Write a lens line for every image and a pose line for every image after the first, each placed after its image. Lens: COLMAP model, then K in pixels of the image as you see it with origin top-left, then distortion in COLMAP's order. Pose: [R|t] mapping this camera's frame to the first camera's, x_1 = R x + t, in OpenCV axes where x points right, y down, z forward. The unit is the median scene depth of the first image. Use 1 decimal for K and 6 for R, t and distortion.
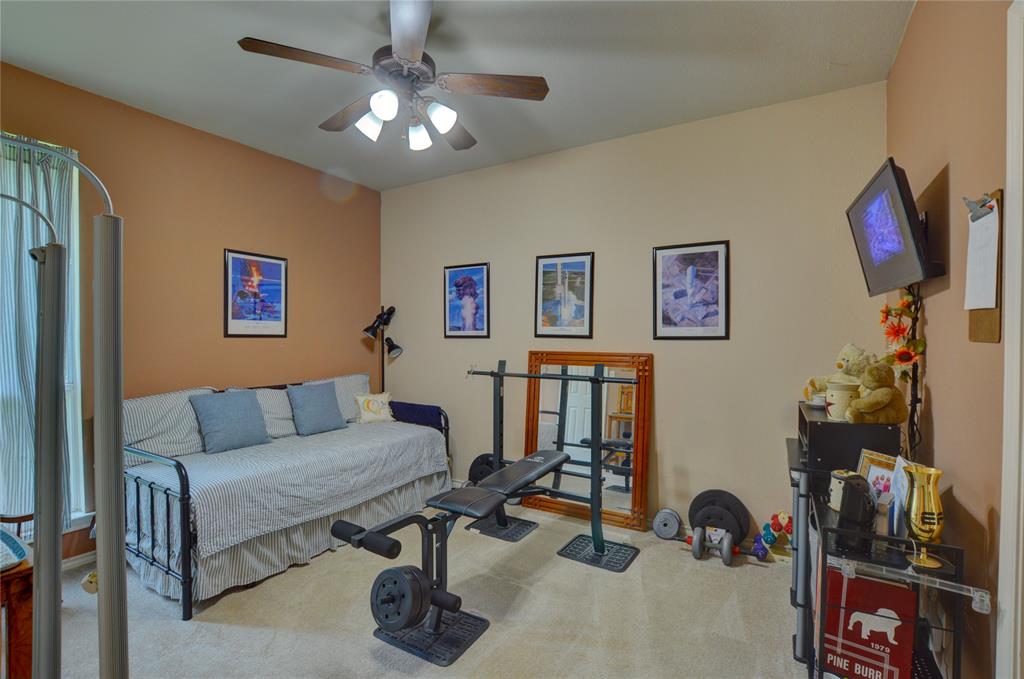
lens RADIAL K [[458.2, 0, 515.8], [0, 458.2, 341.9], [0, 0, 1]] dist [-0.027850, 0.000844]
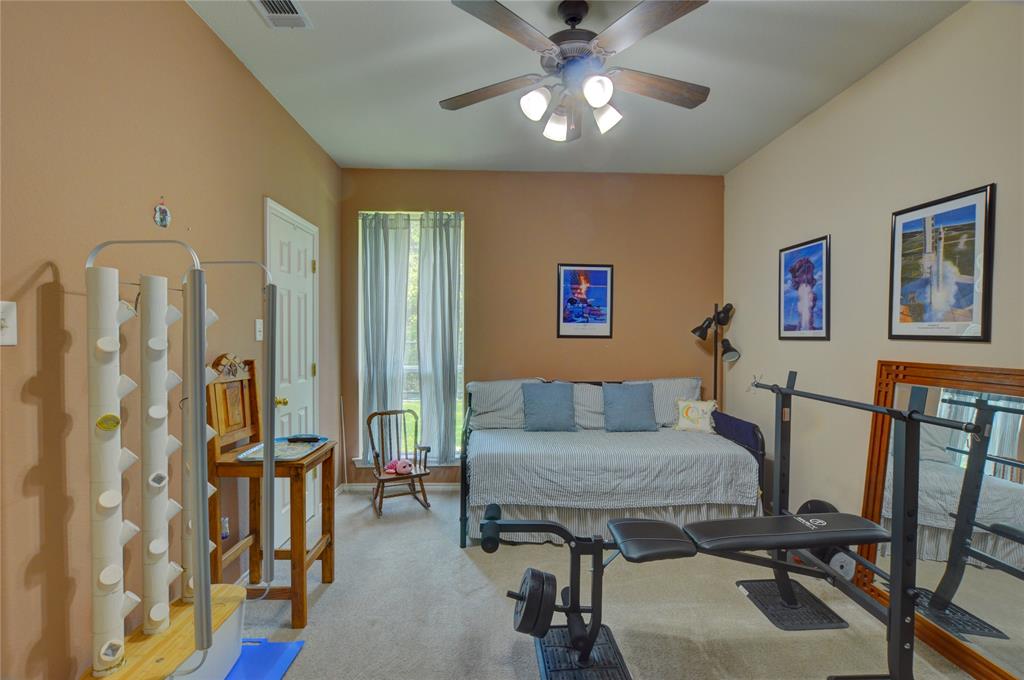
lens RADIAL K [[458.2, 0, 515.8], [0, 458.2, 342.4], [0, 0, 1]] dist [-0.027850, 0.000844]
pose [[0.549987, 0.011422, -0.835095, 0.285900], [-0.014311, 0.999889, 0.004251, -0.001279], [0.835050, 0.009613, 0.550089, 0.222973]]
